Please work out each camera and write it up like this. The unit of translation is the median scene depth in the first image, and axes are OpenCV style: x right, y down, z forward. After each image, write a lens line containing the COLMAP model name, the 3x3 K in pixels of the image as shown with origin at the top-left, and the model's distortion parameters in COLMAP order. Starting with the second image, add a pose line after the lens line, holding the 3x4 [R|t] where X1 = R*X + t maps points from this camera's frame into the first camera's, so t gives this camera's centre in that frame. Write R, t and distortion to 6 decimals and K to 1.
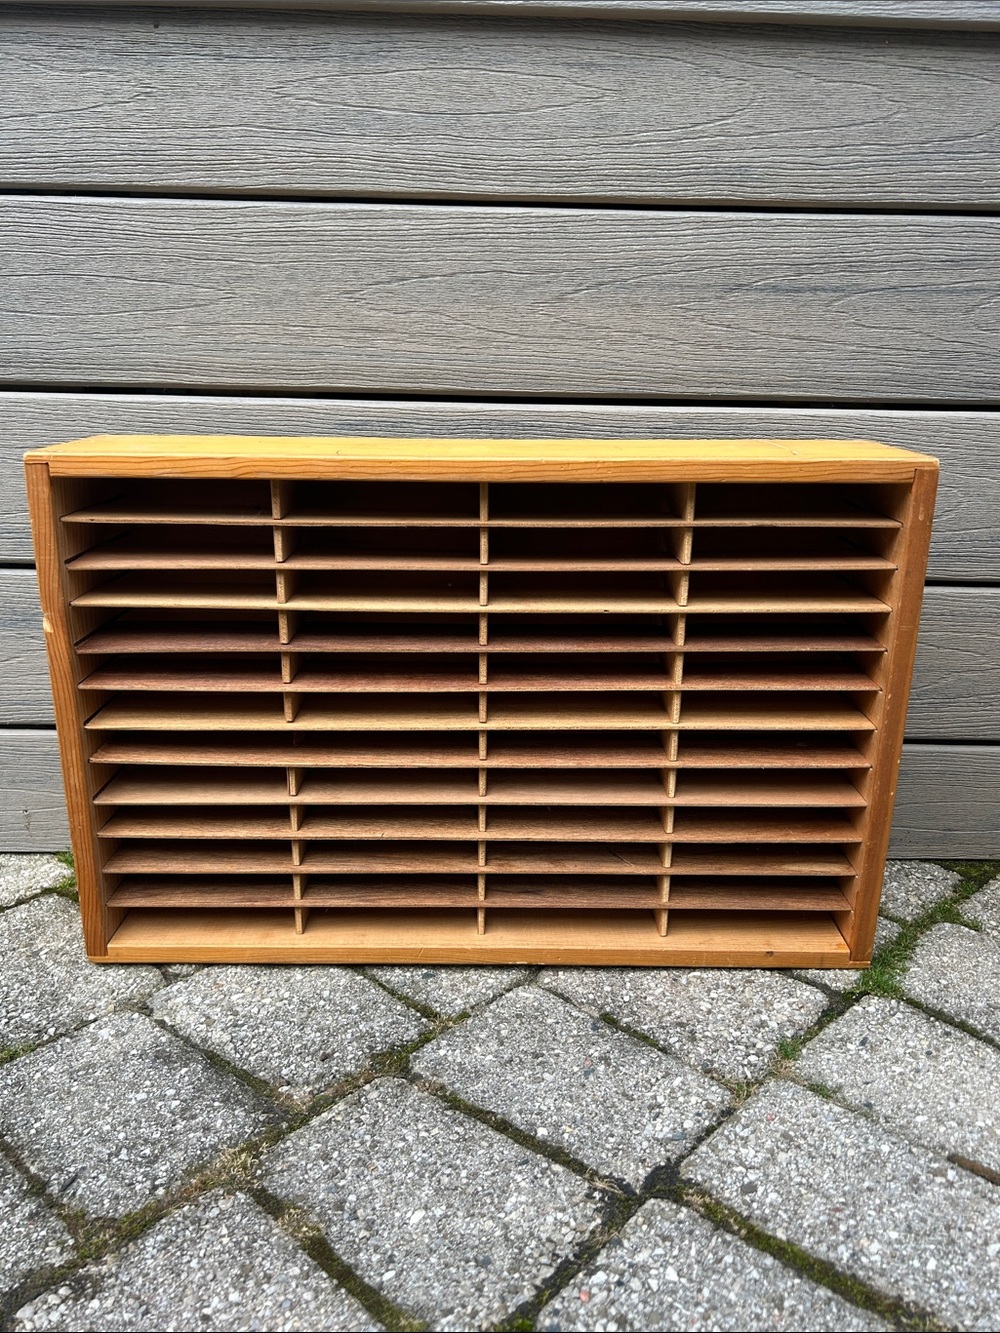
lens RADIAL K [[999.2, 0, 502.2], [0, 999.2, 698.8], [0, 0, 1]] dist [0.001408, -0.024645]
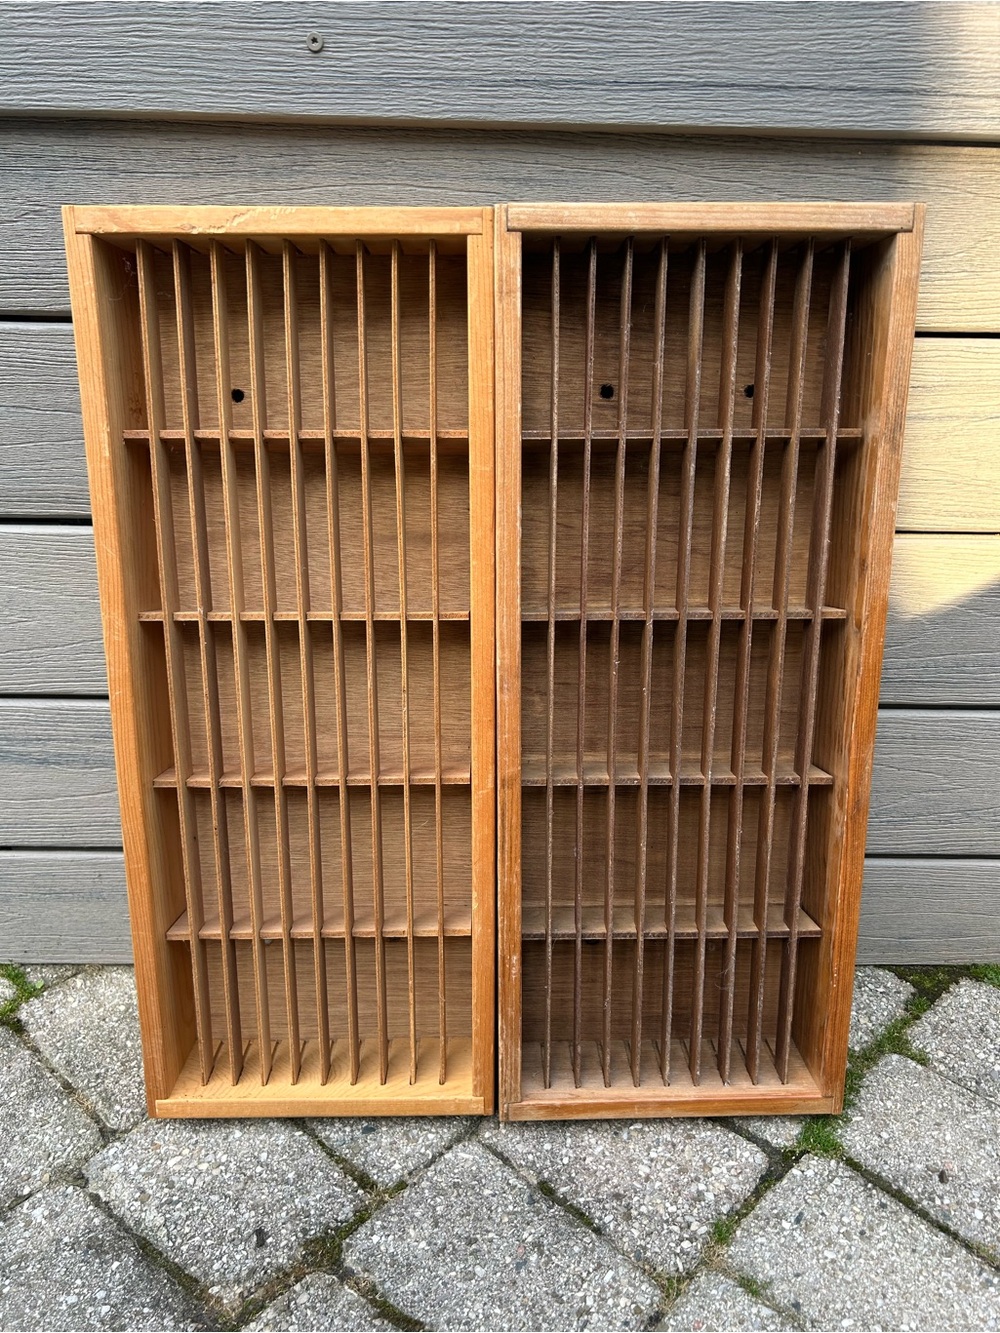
lens RADIAL K [[999.2, 0, 502.2], [0, 999.2, 698.8], [0, 0, 1]] dist [0.001408, -0.024645]
pose [[0.999978, -0.003357, 0.005787, 0.060005], [0.002758, 0.994926, 0.100568, -0.271045], [-0.006095, -0.100550, 0.994913, 0.059746]]
